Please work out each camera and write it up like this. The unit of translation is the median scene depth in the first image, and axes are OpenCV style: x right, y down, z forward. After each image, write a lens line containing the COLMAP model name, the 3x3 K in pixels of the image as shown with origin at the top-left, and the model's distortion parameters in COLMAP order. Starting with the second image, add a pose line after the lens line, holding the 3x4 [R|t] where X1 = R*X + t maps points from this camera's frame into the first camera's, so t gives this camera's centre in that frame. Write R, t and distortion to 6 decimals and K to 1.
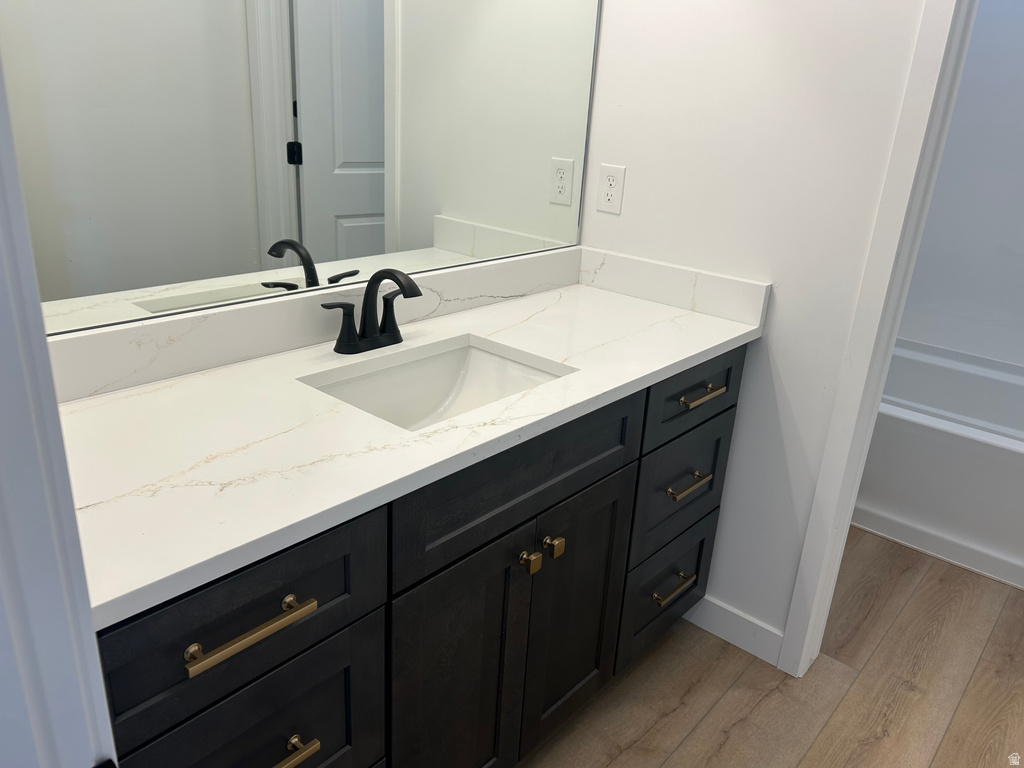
lens RADIAL K [[766.1, 0, 532.4], [0, 766.1, 390.4], [0, 0, 1]] dist [0.064870, -0.070302]
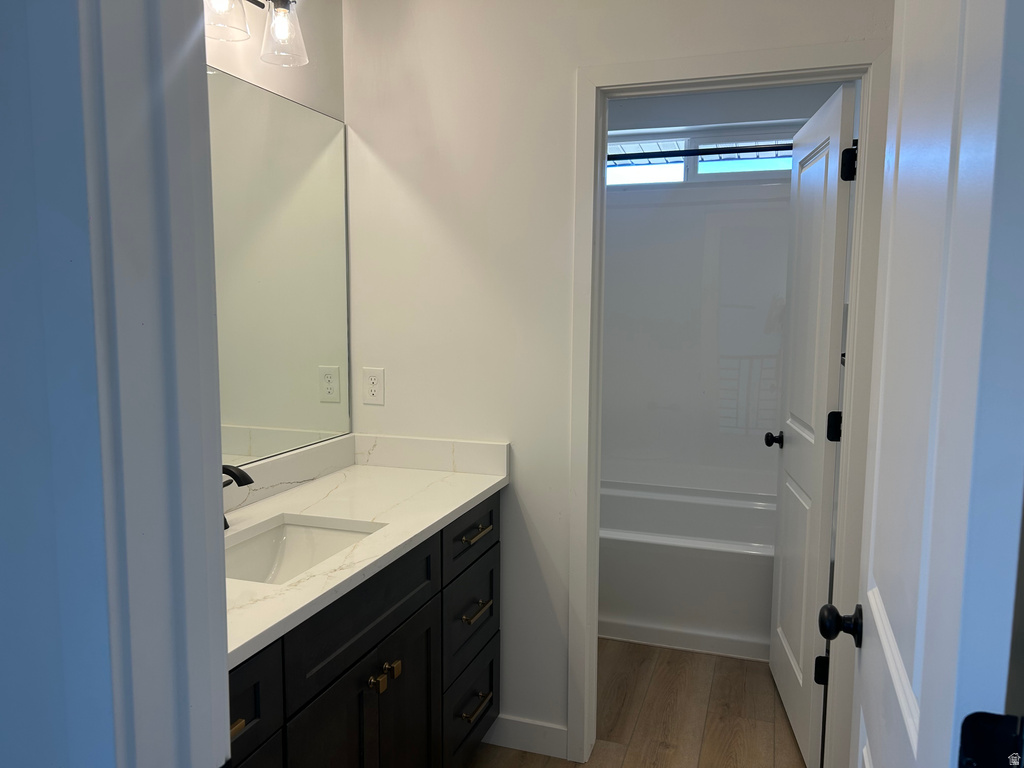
lens RADIAL K [[766.1, 0, 535.7], [0, 766.1, 379.4], [0, 0, 1]] dist [0.064870, -0.070302]
pose [[0.920567, -0.090183, 0.380030, -0.133455], [0.184498, 0.957989, -0.219584, 0.051885], [-0.344262, 0.272257, 0.898532, -0.220221]]
